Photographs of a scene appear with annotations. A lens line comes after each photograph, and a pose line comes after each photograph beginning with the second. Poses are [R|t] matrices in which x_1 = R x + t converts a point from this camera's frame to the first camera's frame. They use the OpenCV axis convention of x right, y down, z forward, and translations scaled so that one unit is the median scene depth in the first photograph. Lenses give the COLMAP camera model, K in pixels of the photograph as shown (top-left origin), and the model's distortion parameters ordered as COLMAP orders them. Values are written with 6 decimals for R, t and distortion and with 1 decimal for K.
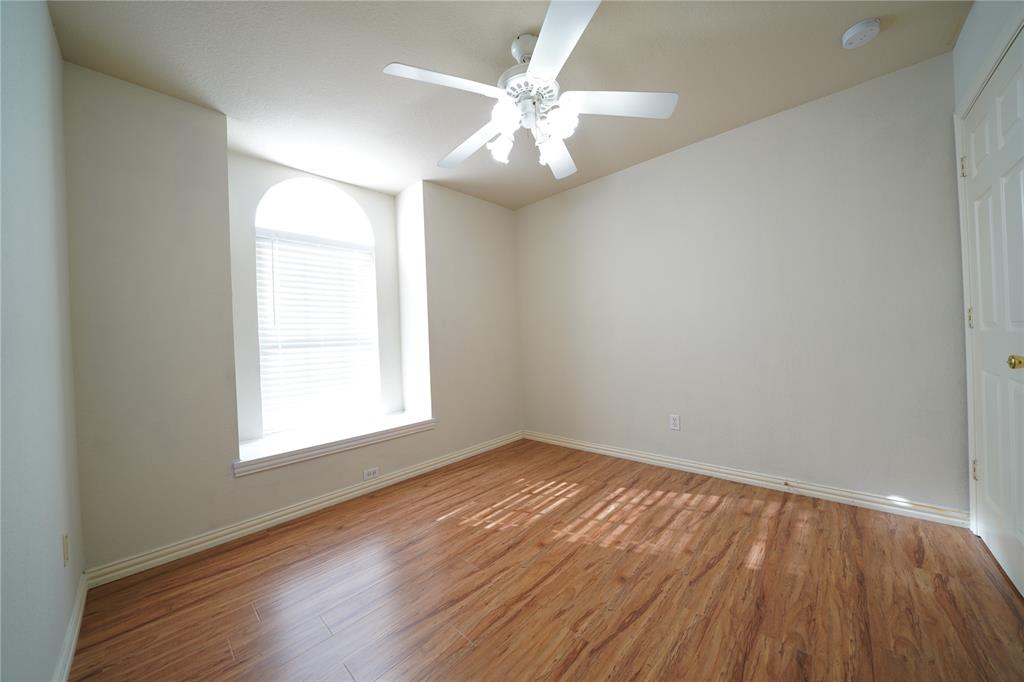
lens RADIAL K [[355.5, 0, 510.2], [0, 355.5, 338.9], [0, 0, 1]] dist [-0.028887, 0.003628]
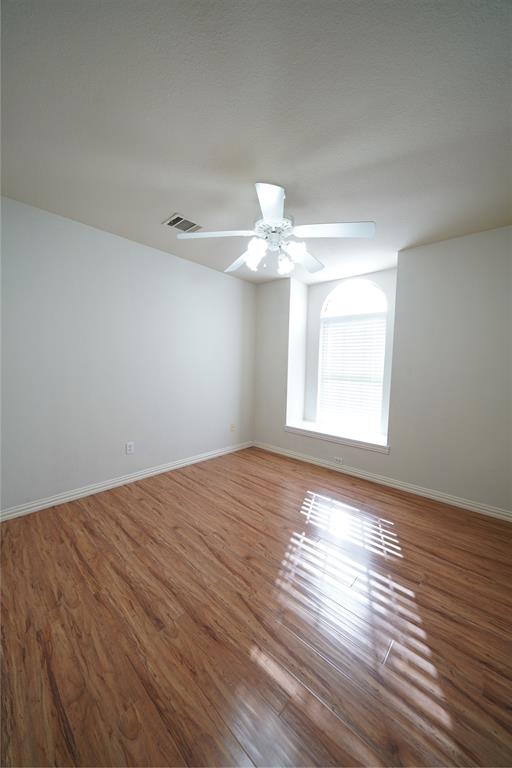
lens RADIAL K [[266.7, 0, 254.8], [0, 266.7, 384.8], [0, 0, 1]] dist [-0.028887, 0.003628]
pose [[0.013645, 0.115052, -0.993266, 1.203742], [-0.027909, 0.993015, 0.114639, -0.153768], [0.999517, 0.026157, 0.016761, 0.884330]]
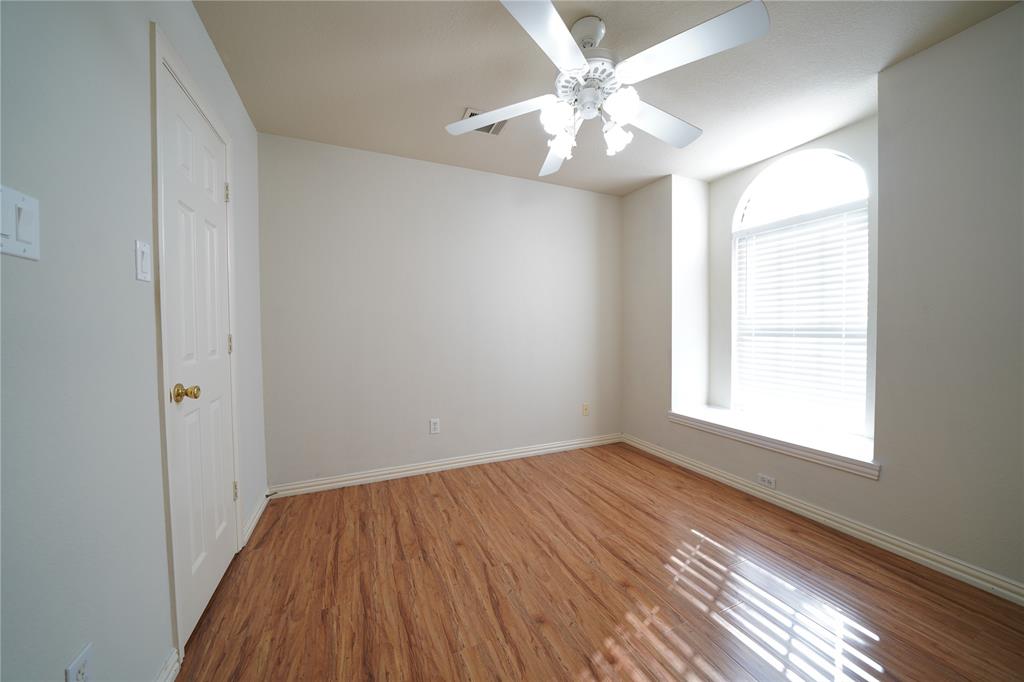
lens RADIAL K [[355.5, 0, 510.2], [0, 355.5, 338.9], [0, 0, 1]] dist [-0.028887, 0.003628]
pose [[-0.394688, 0.069302, -0.916198, 0.997273], [0.019811, 0.997562, 0.066922, -0.080305], [0.918602, 0.008262, -0.395099, 1.139612]]
